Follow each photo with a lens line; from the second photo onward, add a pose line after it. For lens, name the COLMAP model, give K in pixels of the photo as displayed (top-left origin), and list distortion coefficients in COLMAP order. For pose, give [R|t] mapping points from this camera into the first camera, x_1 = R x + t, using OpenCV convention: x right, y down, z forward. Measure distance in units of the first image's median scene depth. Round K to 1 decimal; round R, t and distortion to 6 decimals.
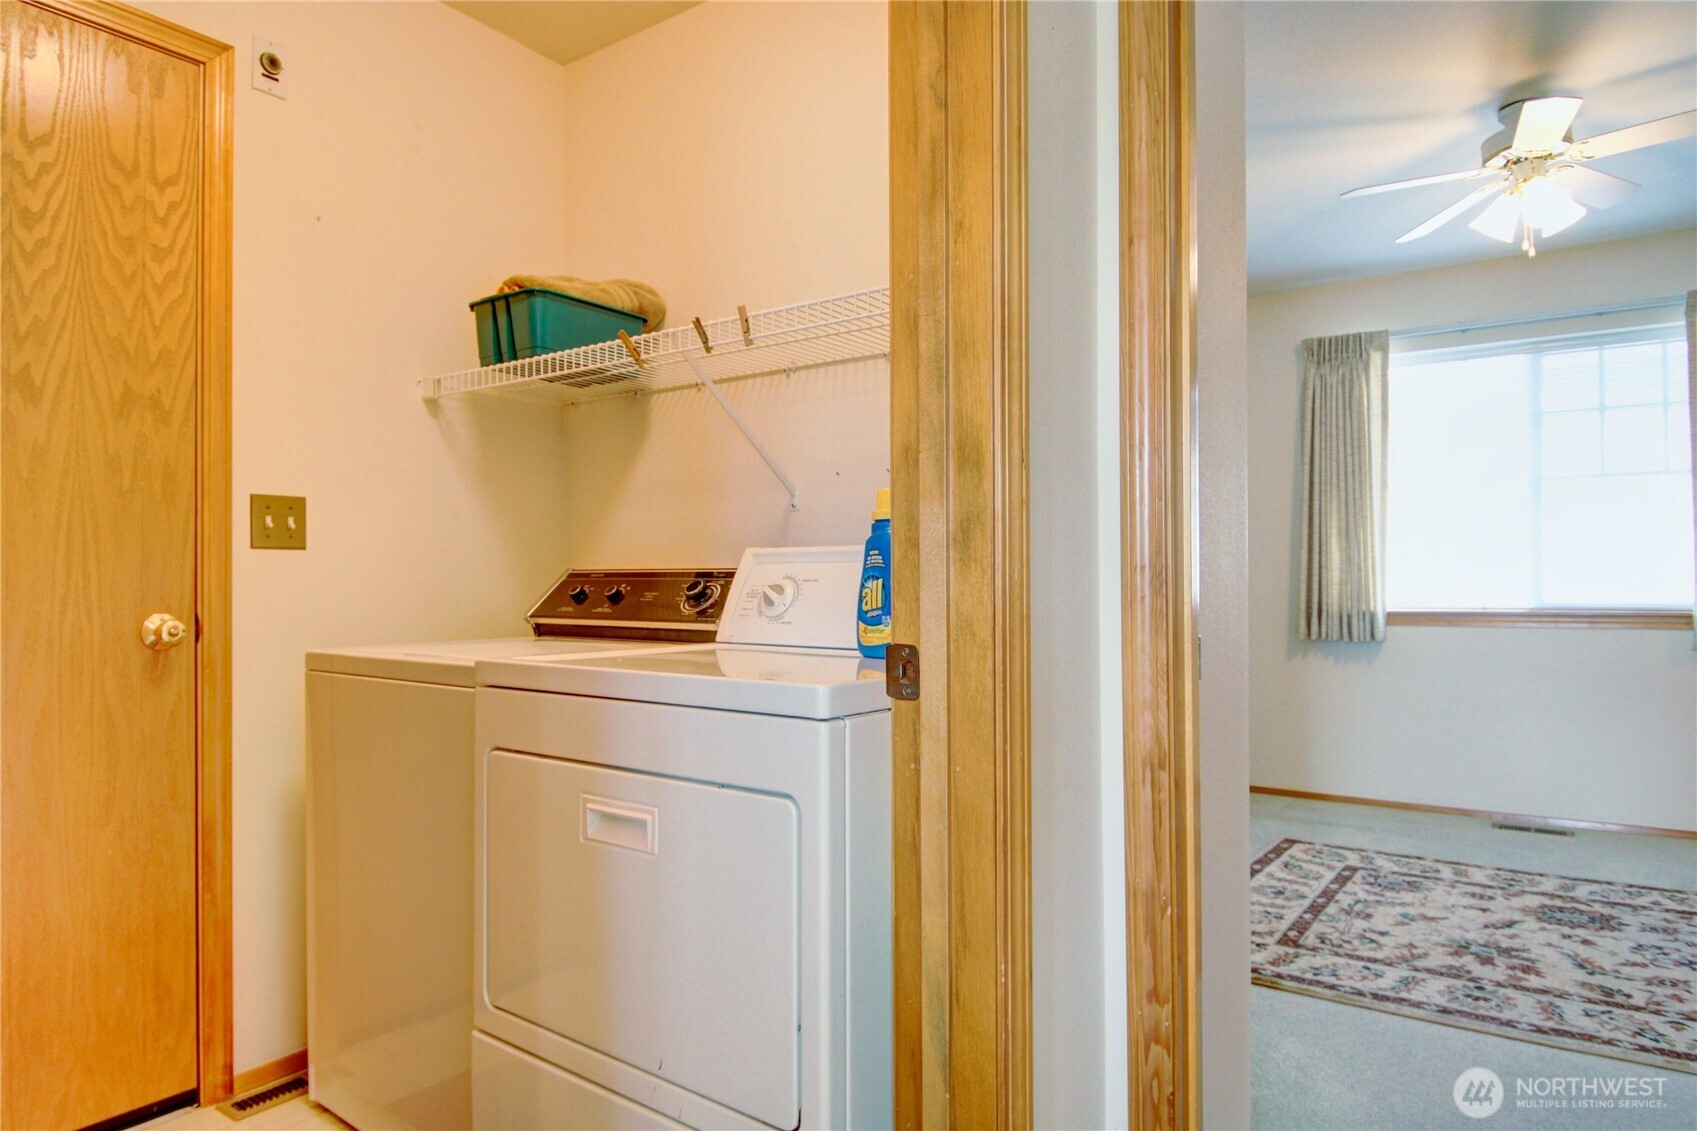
lens RADIAL K [[1034.6, 0, 848.5], [0, 1034.6, 565.5], [0, 0, 1]] dist [-0.064908, -0.000259]
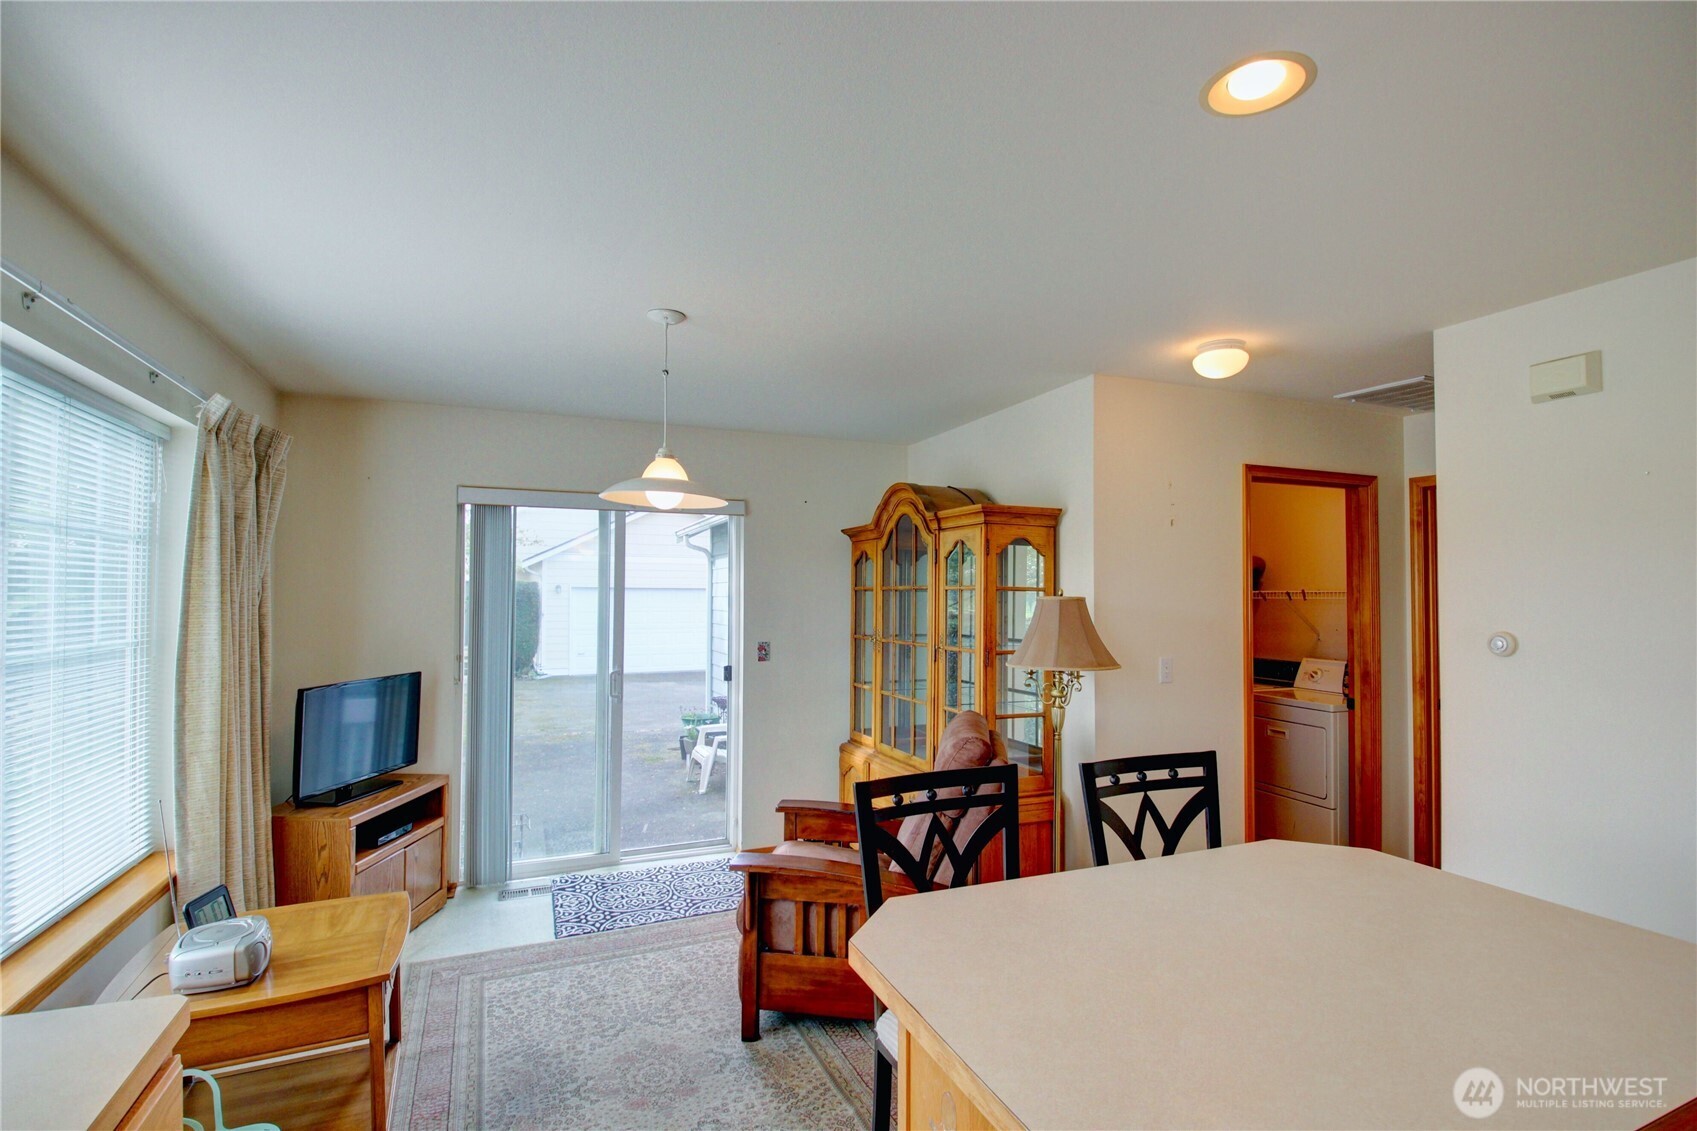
lens RADIAL K [[788.8, 0, 842.8], [0, 788.8, 576.2], [0, 0, 1]] dist [0.022571, -0.036203]
pose [[0.841348, -0.005735, -0.540463, 0.037854], [0.003763, 0.999982, -0.004753, -0.339327], [0.540481, 0.001965, 0.841354, -2.385454]]
